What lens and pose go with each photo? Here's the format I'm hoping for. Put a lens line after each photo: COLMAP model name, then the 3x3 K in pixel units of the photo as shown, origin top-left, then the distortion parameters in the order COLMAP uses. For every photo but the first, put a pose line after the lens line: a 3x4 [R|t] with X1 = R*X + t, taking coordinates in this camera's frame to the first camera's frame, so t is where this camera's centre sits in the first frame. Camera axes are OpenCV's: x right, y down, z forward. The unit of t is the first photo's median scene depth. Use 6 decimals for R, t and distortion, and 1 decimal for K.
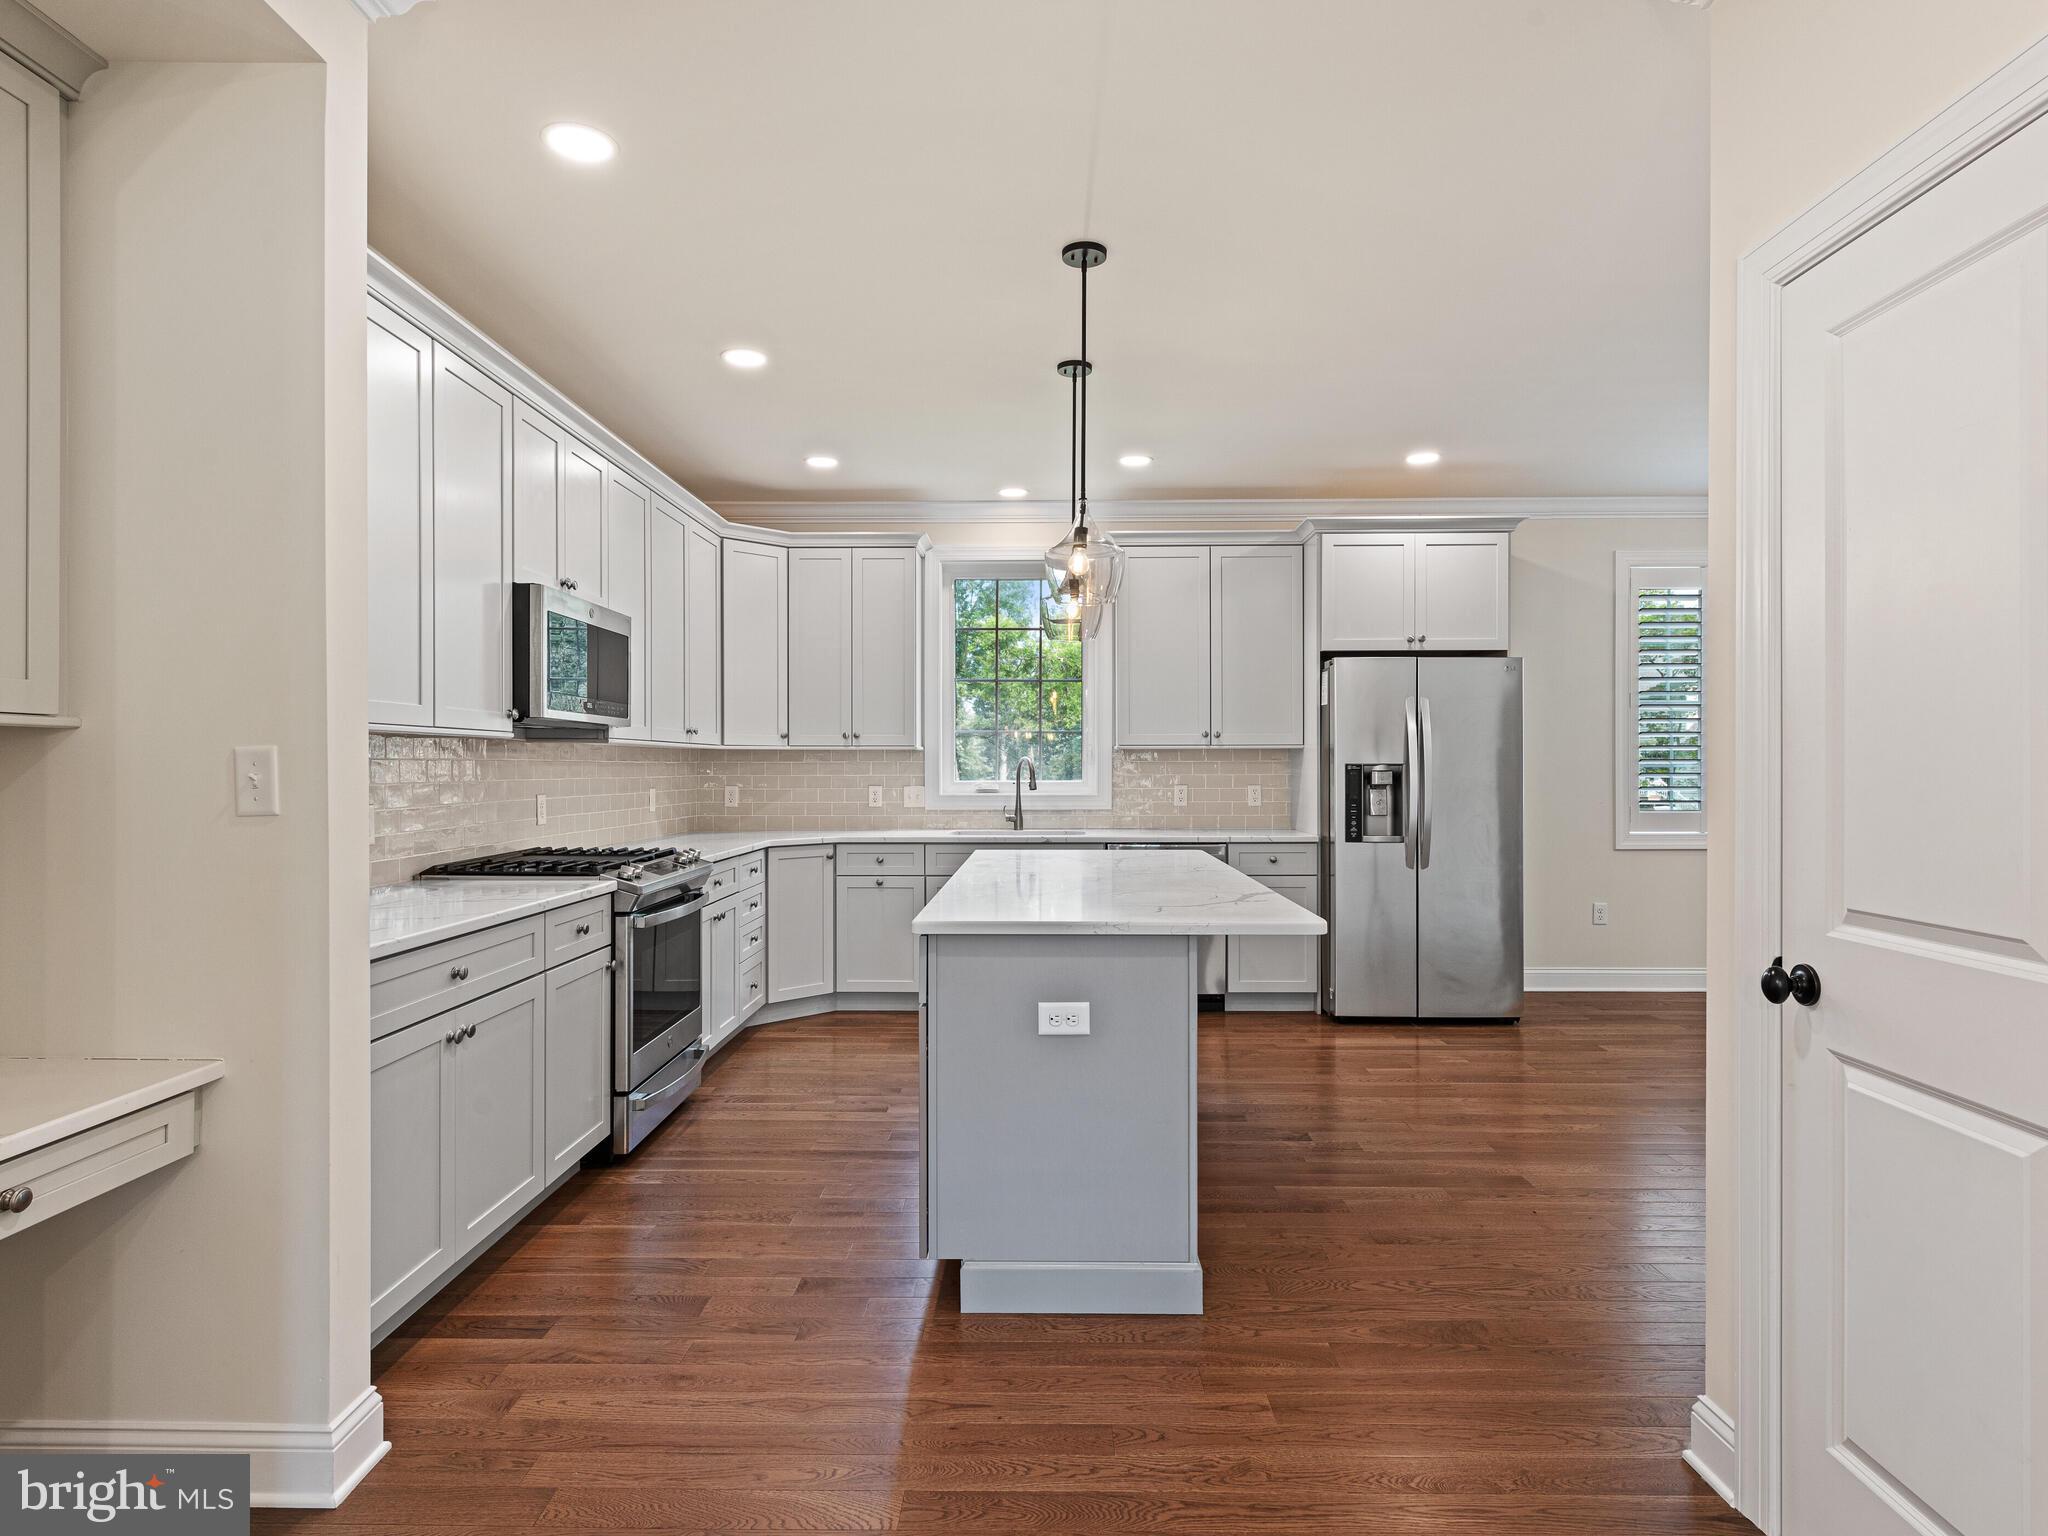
lens RADIAL K [[1124.0, 0, 1025.3], [0, 1124.0, 771.3], [0, 0, 1]] dist [0.014510, -0.000896]
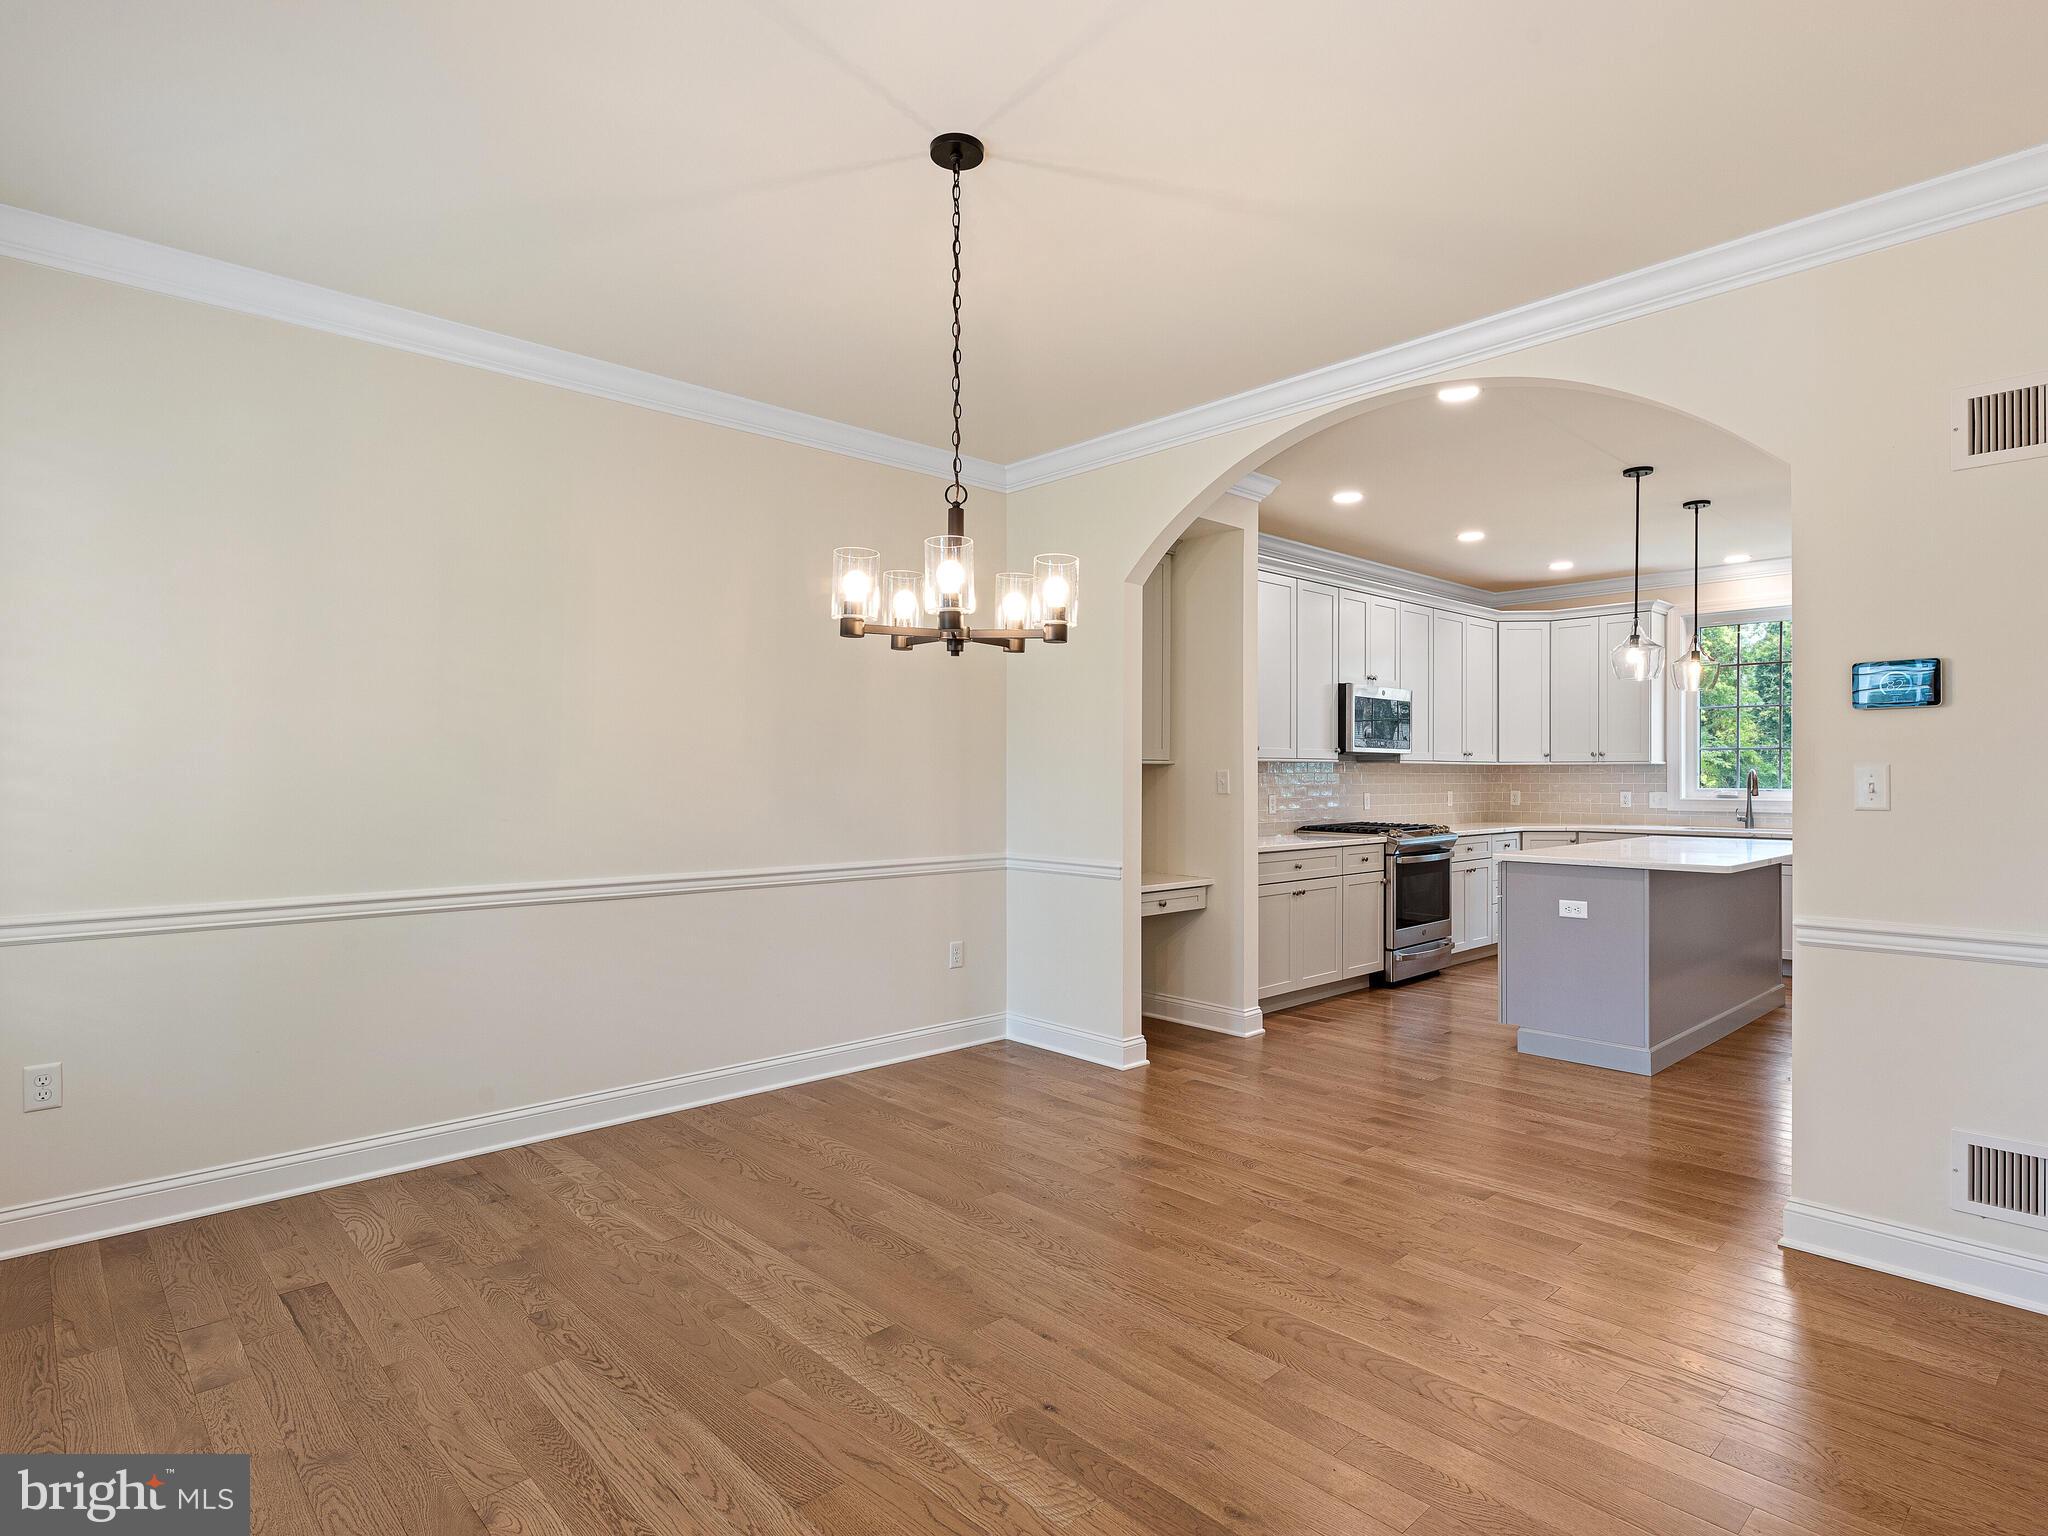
lens RADIAL K [[1124.0, 0, 1025.3], [0, 1124.0, 771.3], [0, 0, 1]] dist [0.014510, -0.000896]
pose [[0.698965, -0.001402, -0.715154, 0.425886], [-0.004068, 0.999974, -0.005937, 0.000118], [0.715144, 0.007059, 0.698941, -0.570732]]
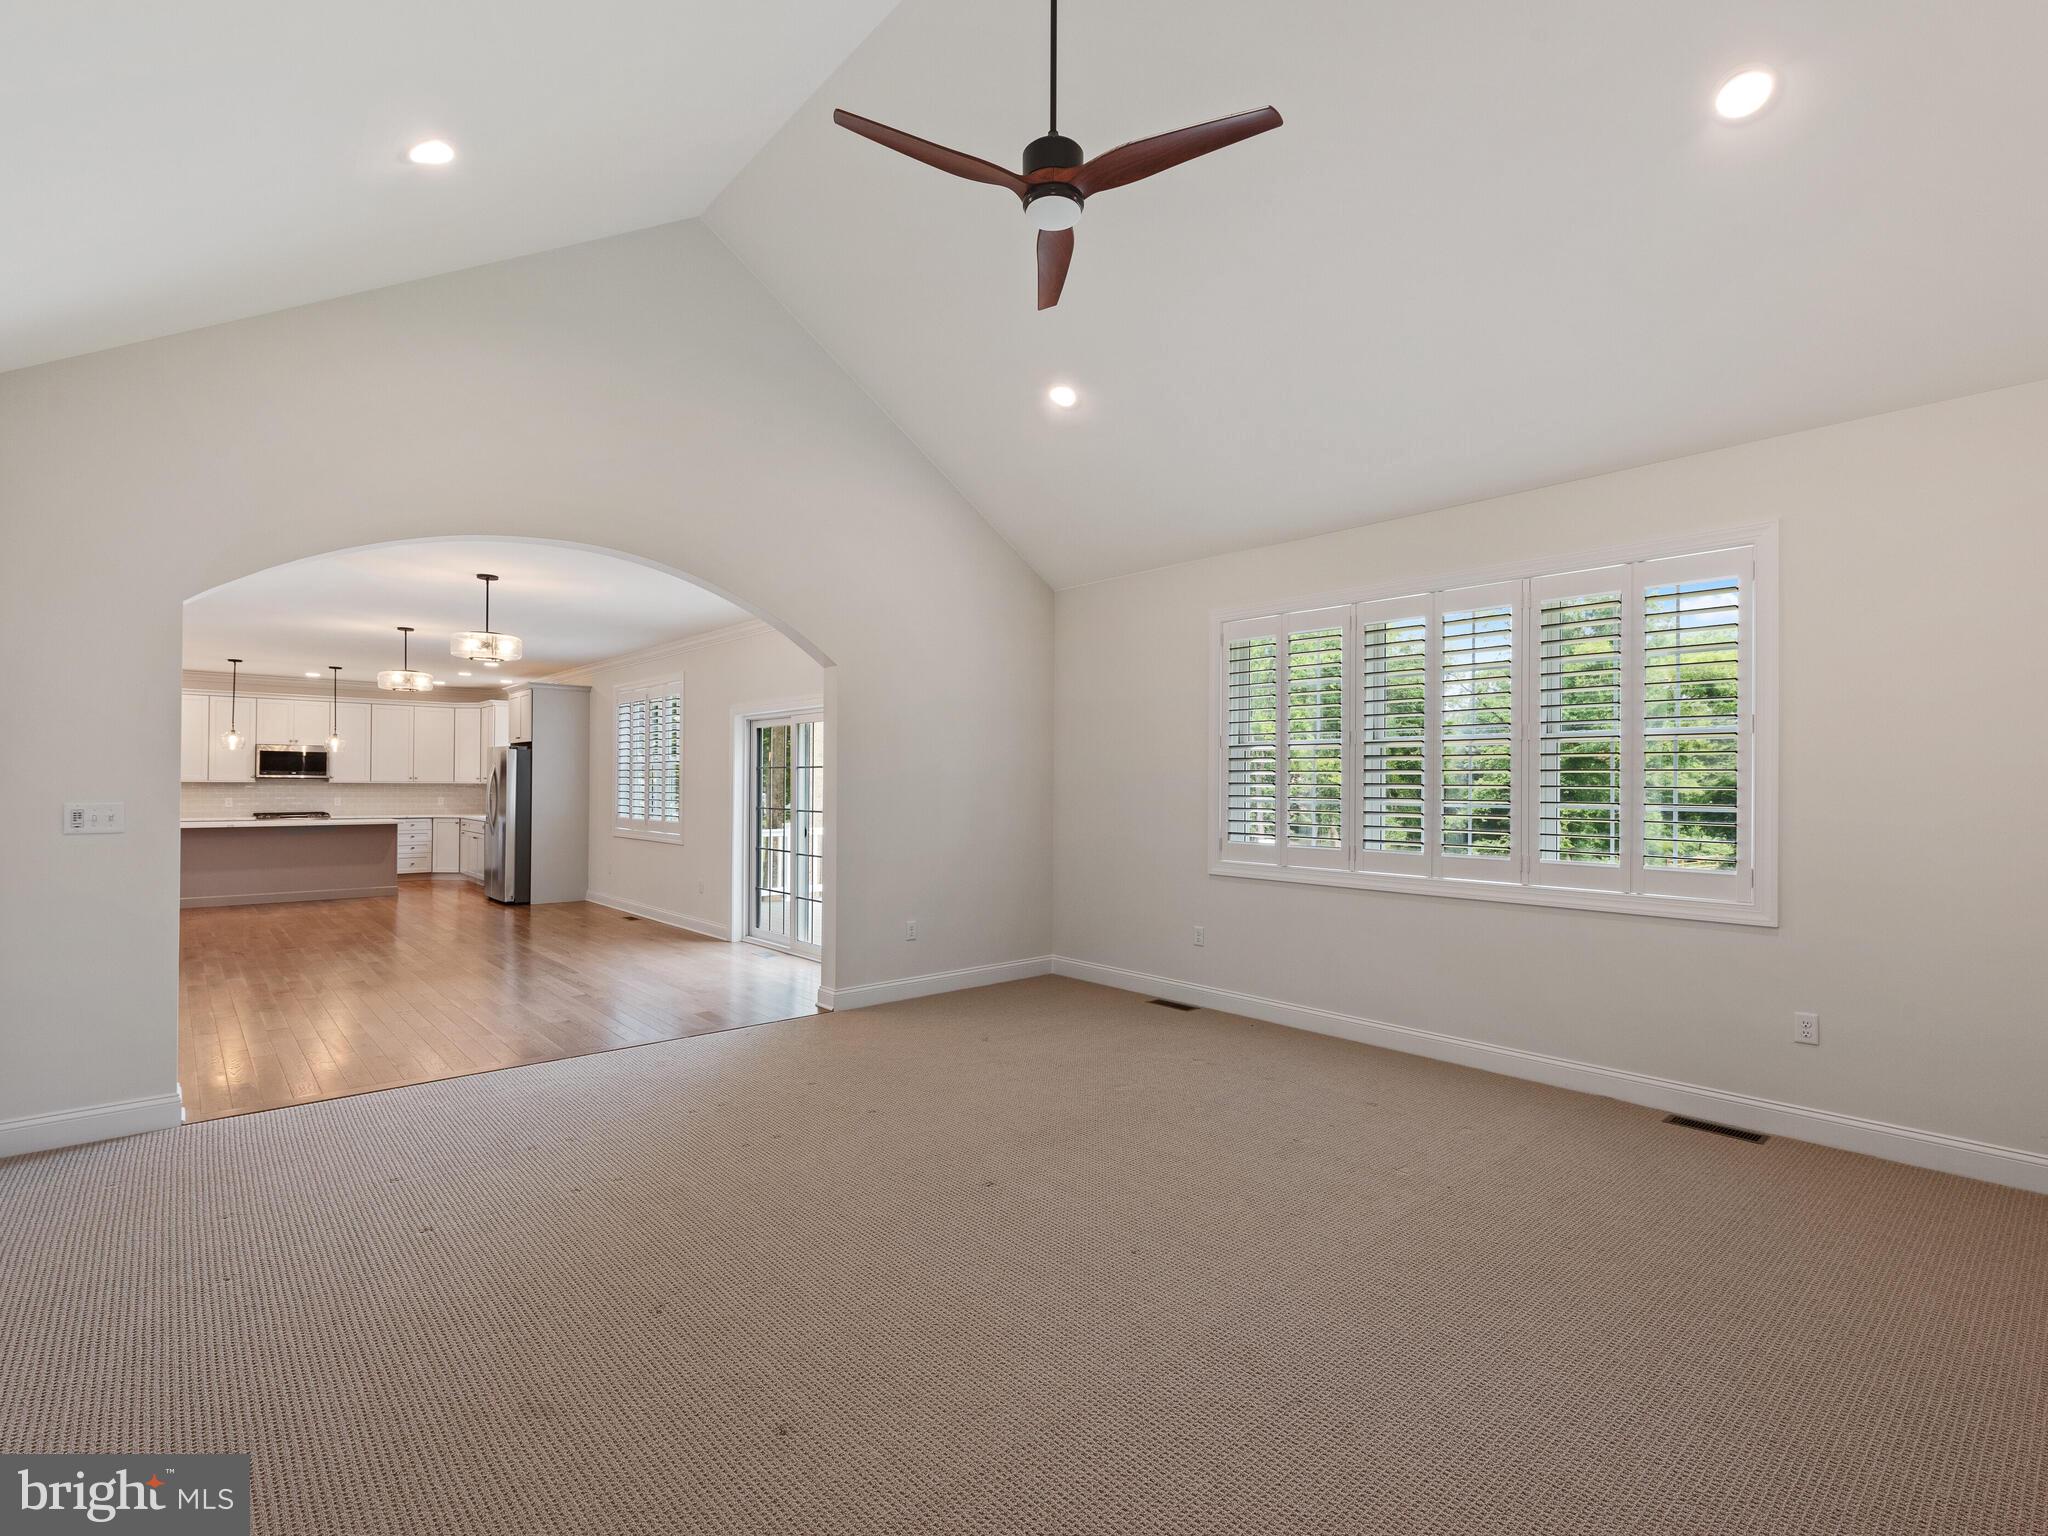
lens RADIAL K [[1124.0, 0, 1025.3], [0, 1124.0, 771.3], [0, 0, 1]] dist [0.014510, -0.000896]
pose [[0.695011, -0.000469, -0.718999, 3.181111], [-0.008333, 0.999927, -0.008707, -0.040389], [0.718951, 0.012043, 0.694957, 0.123877]]
